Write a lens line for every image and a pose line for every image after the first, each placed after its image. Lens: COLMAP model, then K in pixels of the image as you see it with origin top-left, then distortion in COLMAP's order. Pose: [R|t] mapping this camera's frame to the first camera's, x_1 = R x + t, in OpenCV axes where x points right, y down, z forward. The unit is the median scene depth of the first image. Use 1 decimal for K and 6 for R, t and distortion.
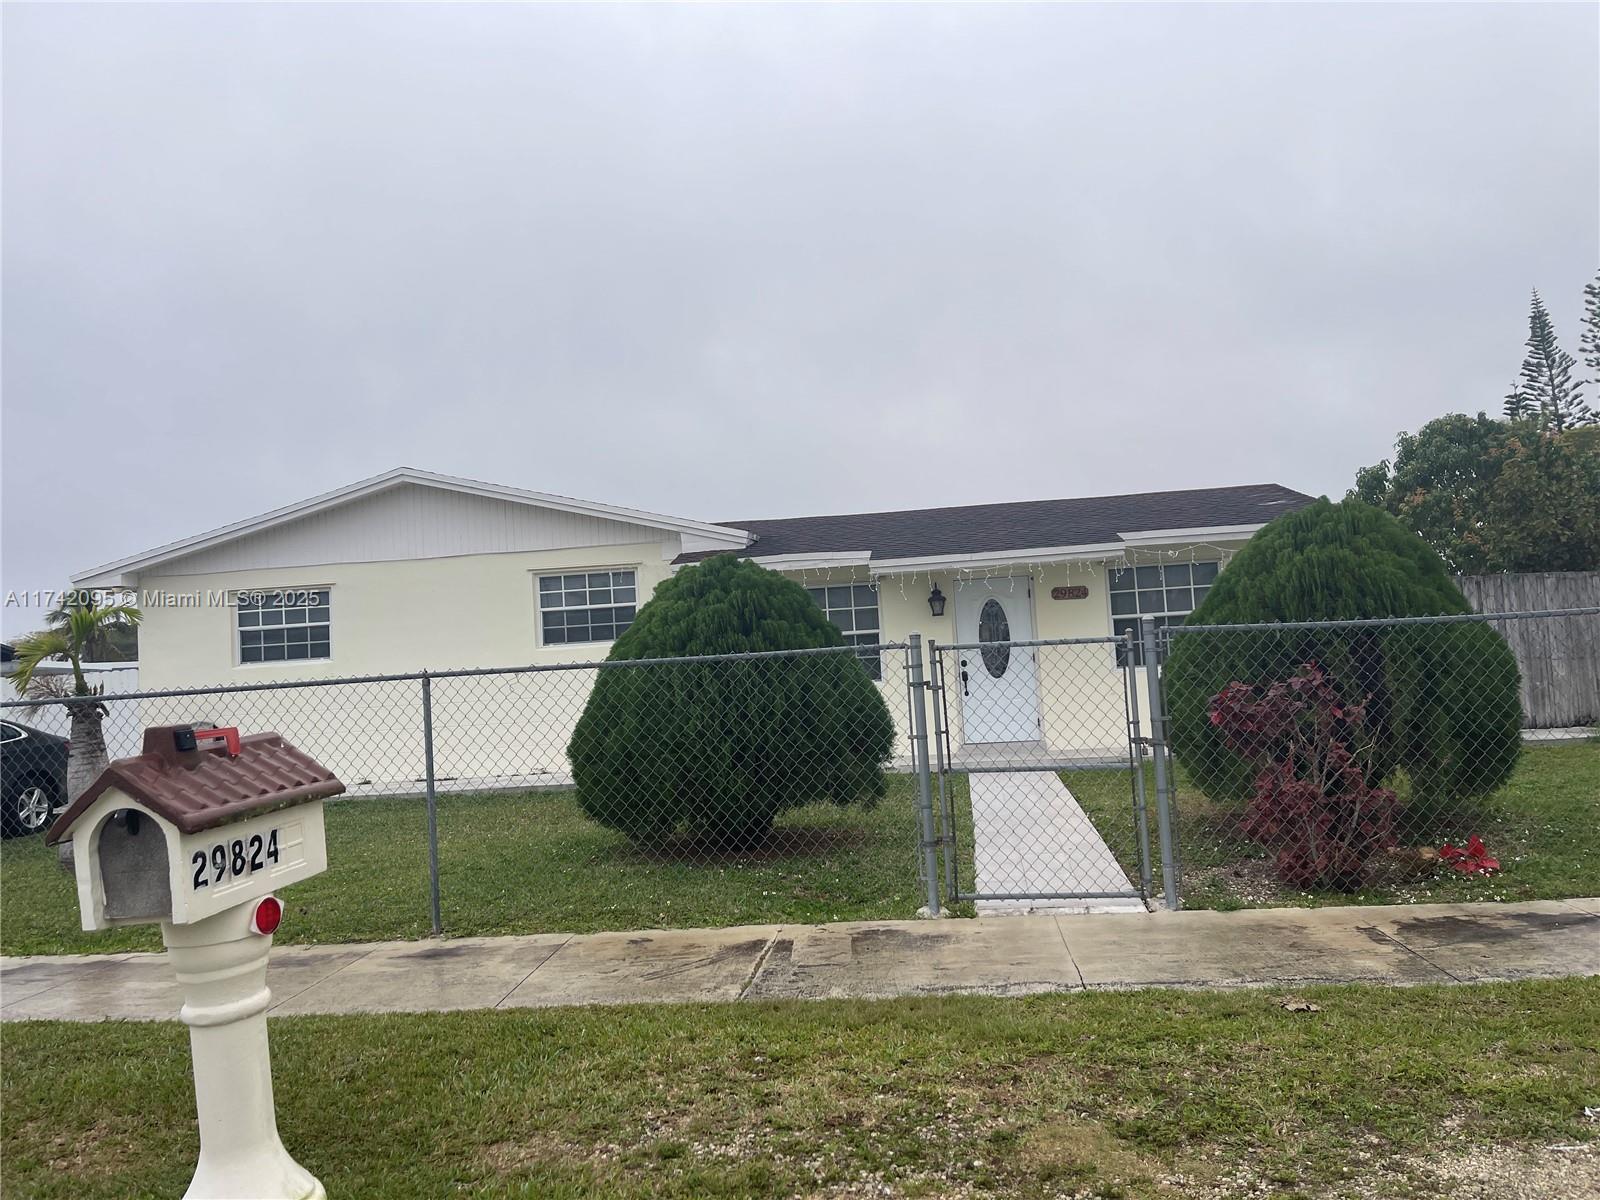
lens RADIAL K [[1216.4, 0, 759.7], [0, 1216.4, 597.4], [0, 0, 1]] dist [0.038414, -0.026391]
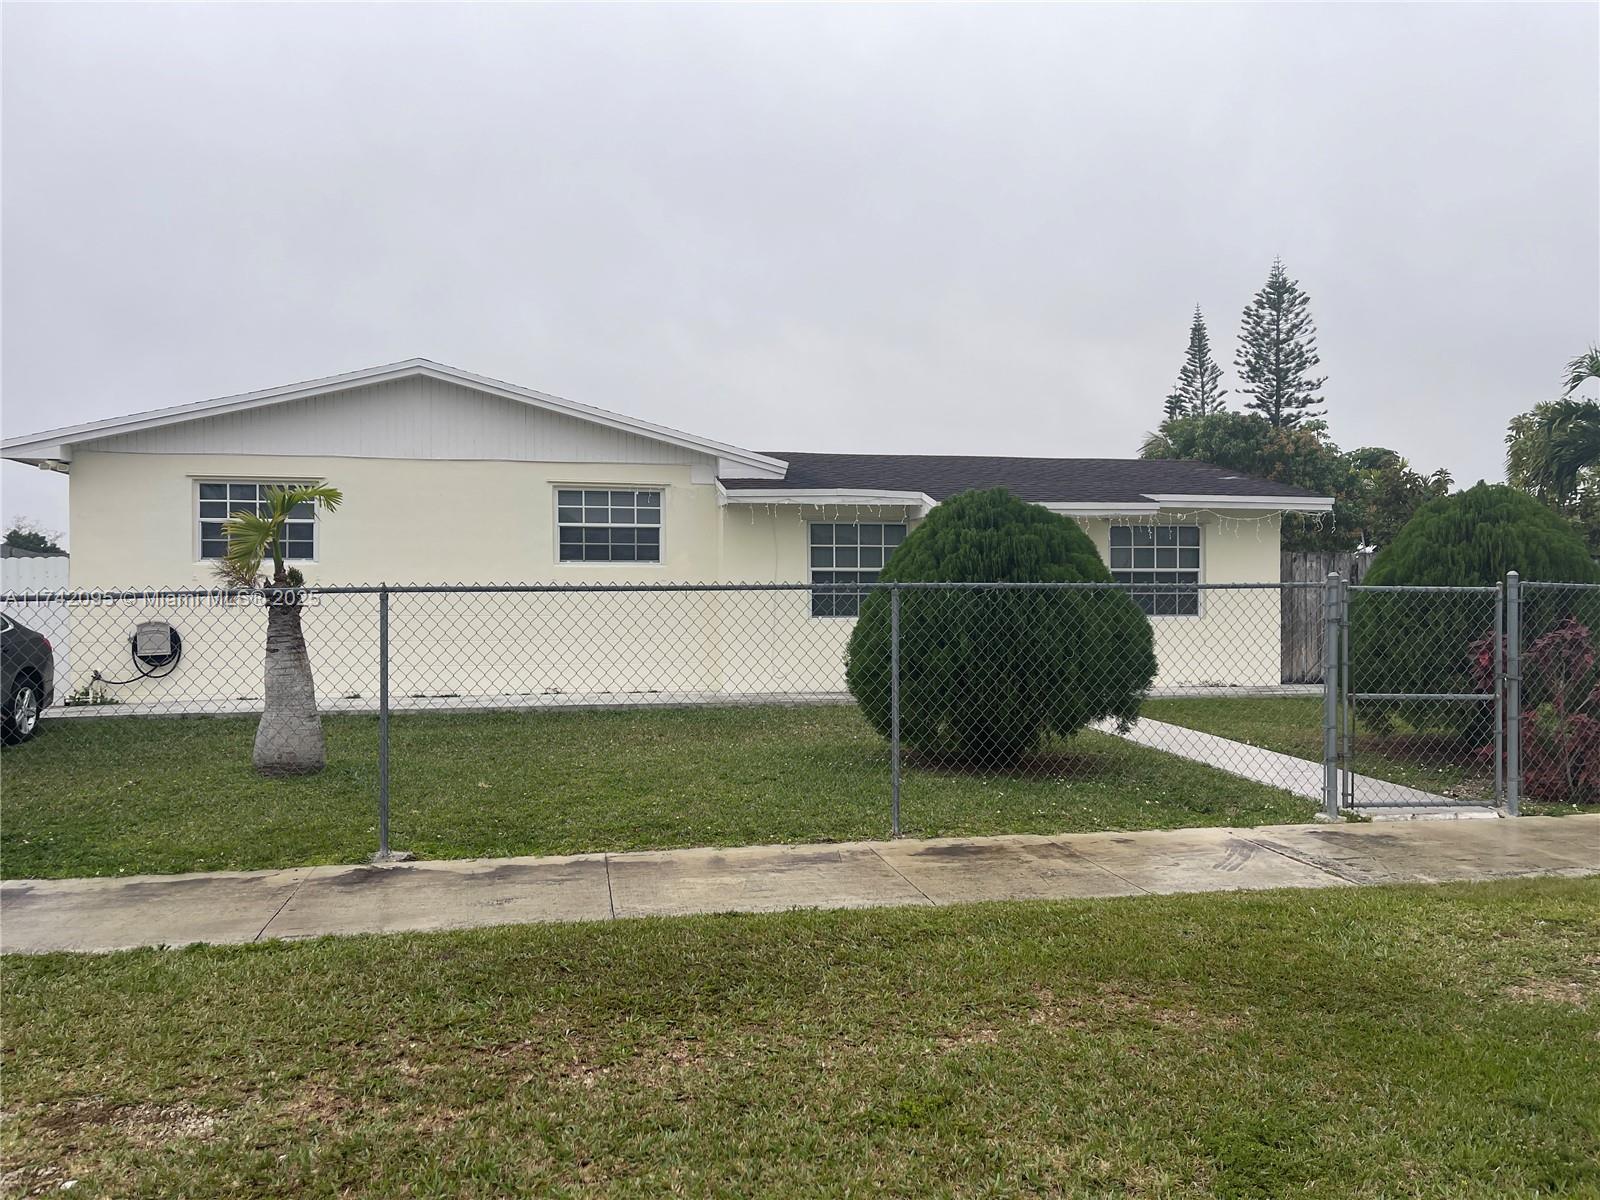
lens RADIAL K [[1218.7, 0, 808.4], [0, 1218.7, 617.6], [0, 0, 1]] dist [0.029225, -0.002595]
pose [[0.955910, 0.052633, 0.288903, -0.259195], [-0.071345, 0.995955, 0.054616, 0.016391], [-0.284860, -0.072819, 0.955799, 0.019643]]
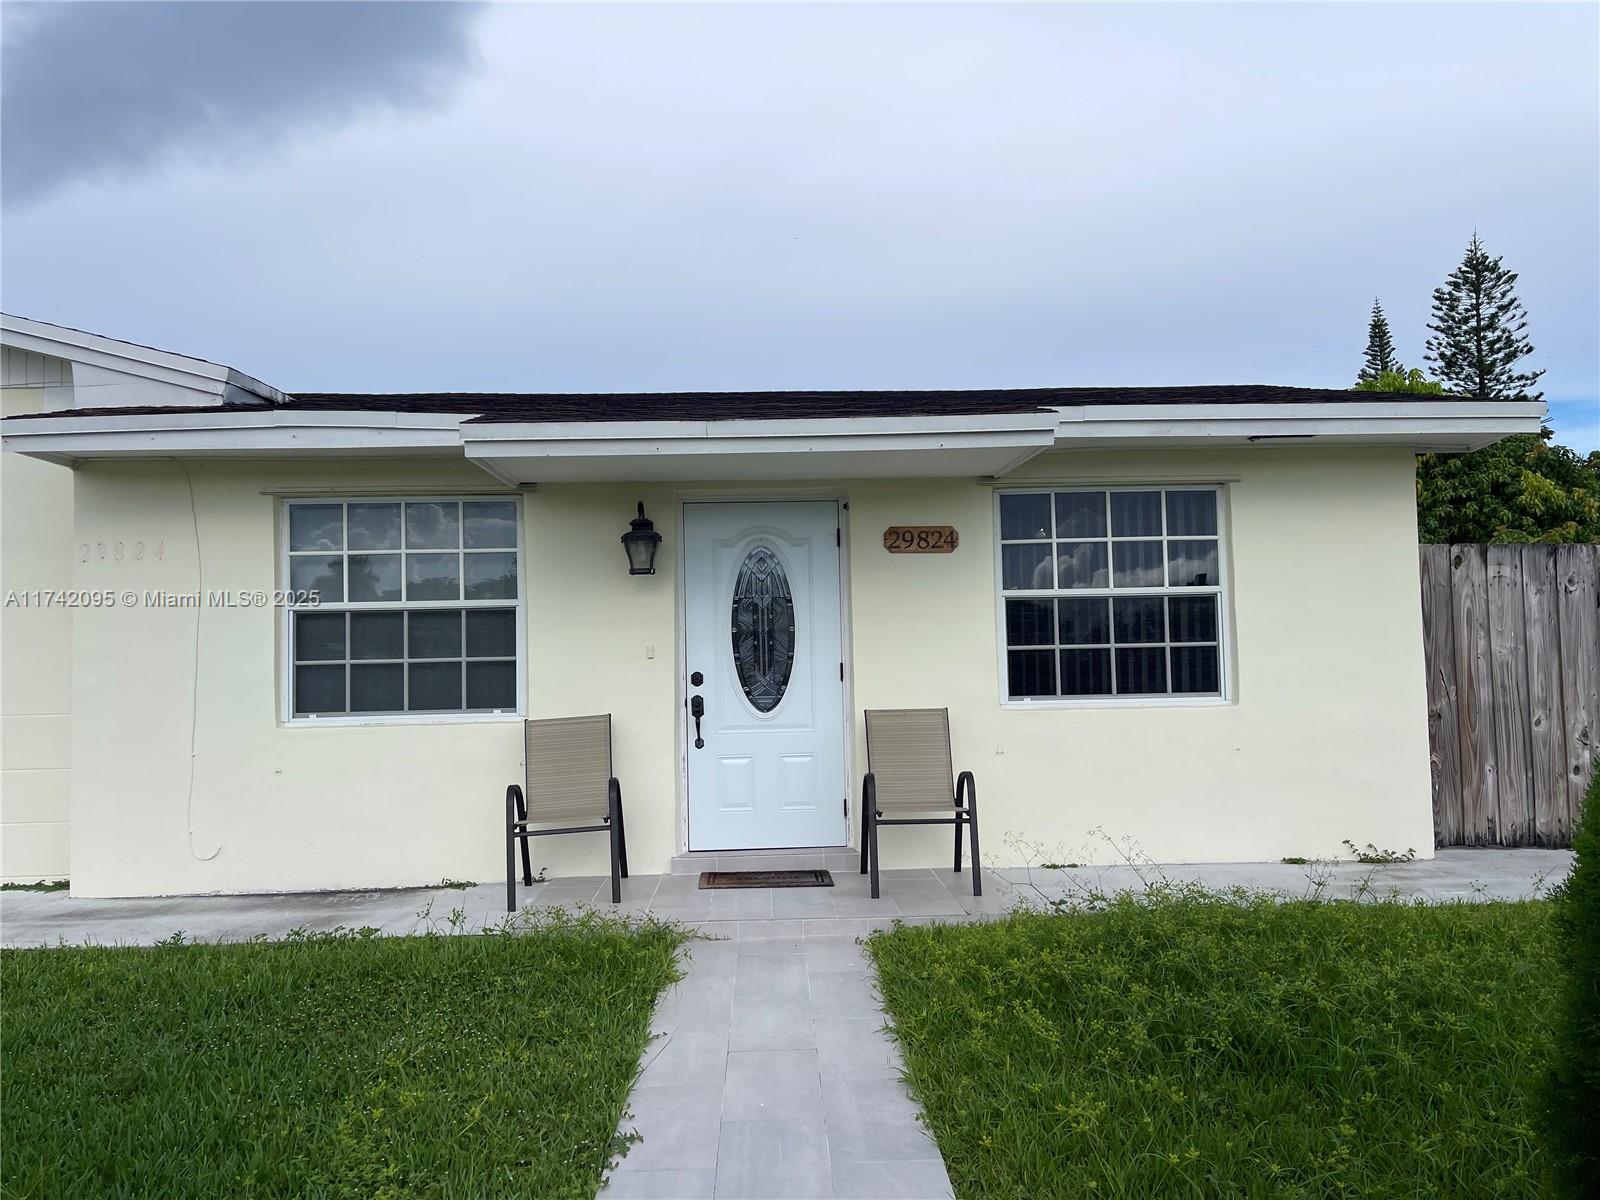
lens RADIAL K [[1290.1, 0, 800.0], [0, 1290.1, 600.0], [0, 0, 1]] dist [0.042501, 0.003396]
pose [[0.984395, 0.042208, 0.170836, 0.140515], [-0.044199, 0.998992, 0.007867, 0.021060], [-0.170332, -0.015295, 0.985268, 0.585469]]
